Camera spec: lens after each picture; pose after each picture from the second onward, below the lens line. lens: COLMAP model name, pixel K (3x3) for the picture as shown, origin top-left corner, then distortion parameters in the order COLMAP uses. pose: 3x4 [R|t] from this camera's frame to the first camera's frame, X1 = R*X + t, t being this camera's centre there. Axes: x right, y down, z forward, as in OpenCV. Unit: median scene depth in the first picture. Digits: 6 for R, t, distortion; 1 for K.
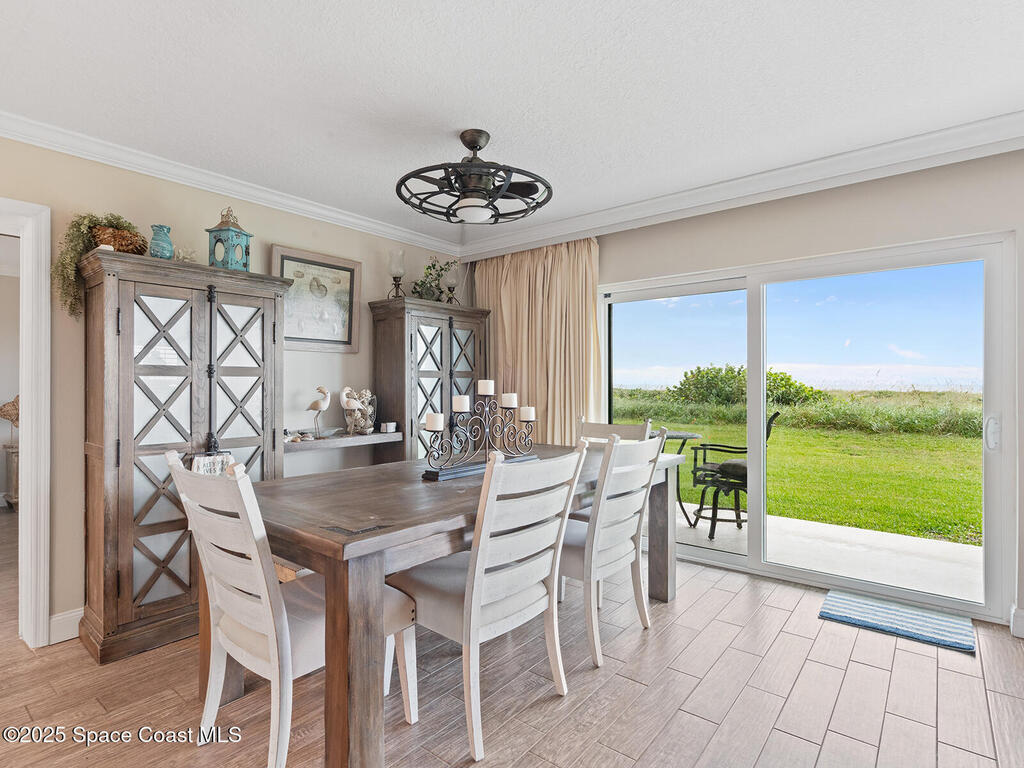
lens RADIAL K [[531.7, 0, 506.1], [0, 531.7, 388.2], [0, 0, 1]] dist [-0.000146, -0.000227]
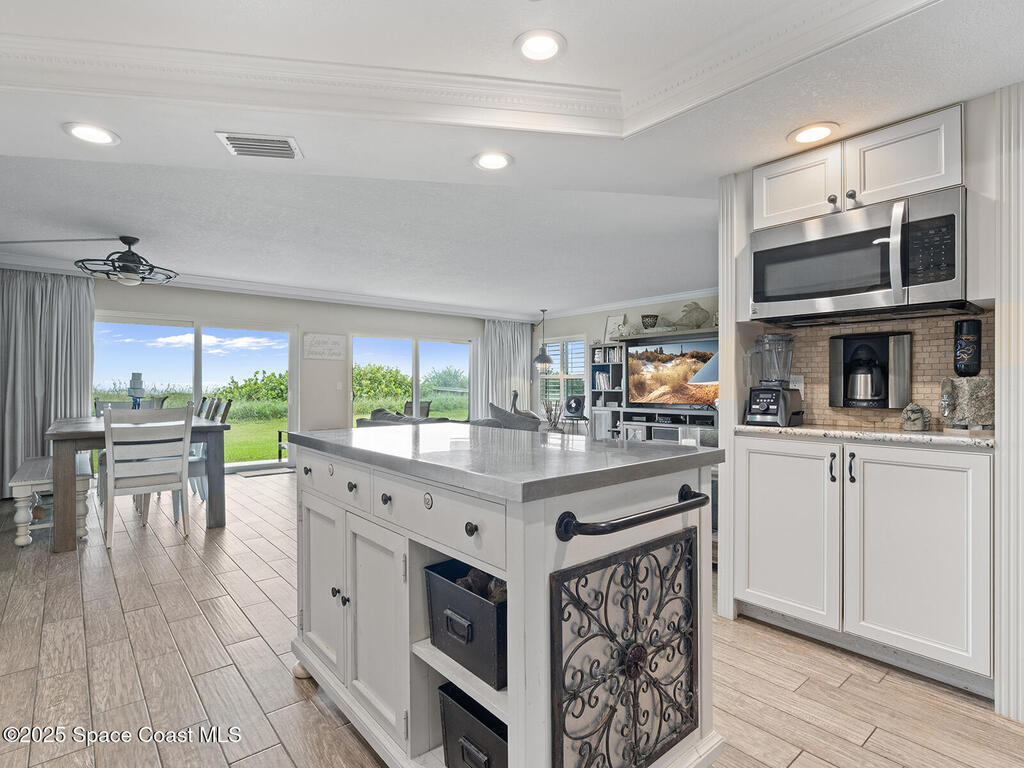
lens RADIAL K [[531.7, 0, 506.1], [0, 531.7, 388.2], [0, 0, 1]] dist [-0.000146, -0.000227]
pose [[0.196392, 0.000924, 0.980525, -0.737436], [0.003775, 0.999991, -0.001698, 0.023206], [-0.980518, 0.004035, 0.196387, -0.290821]]
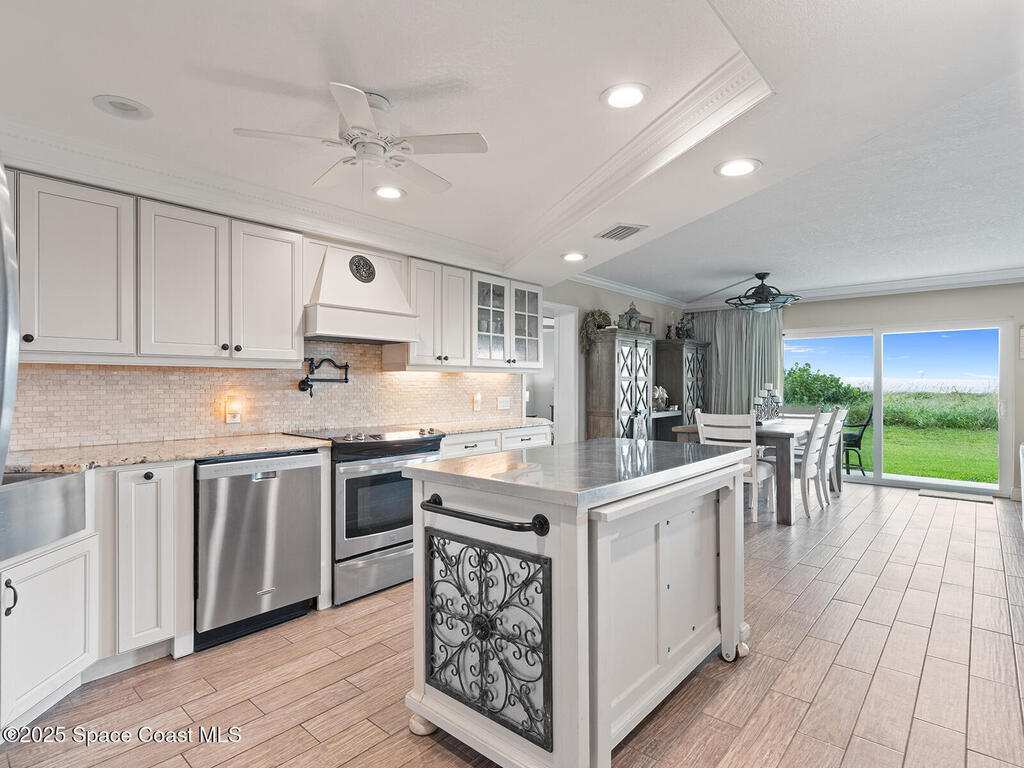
lens RADIAL K [[531.7, 0, 506.1], [0, 531.7, 388.2], [0, 0, 1]] dist [-0.000146, -0.000227]
pose [[0.999028, -0.000673, -0.044065, -0.480162], [0.000513, 0.999993, -0.003649, 0.006867], [0.044067, 0.003623, 0.999022, -0.593978]]
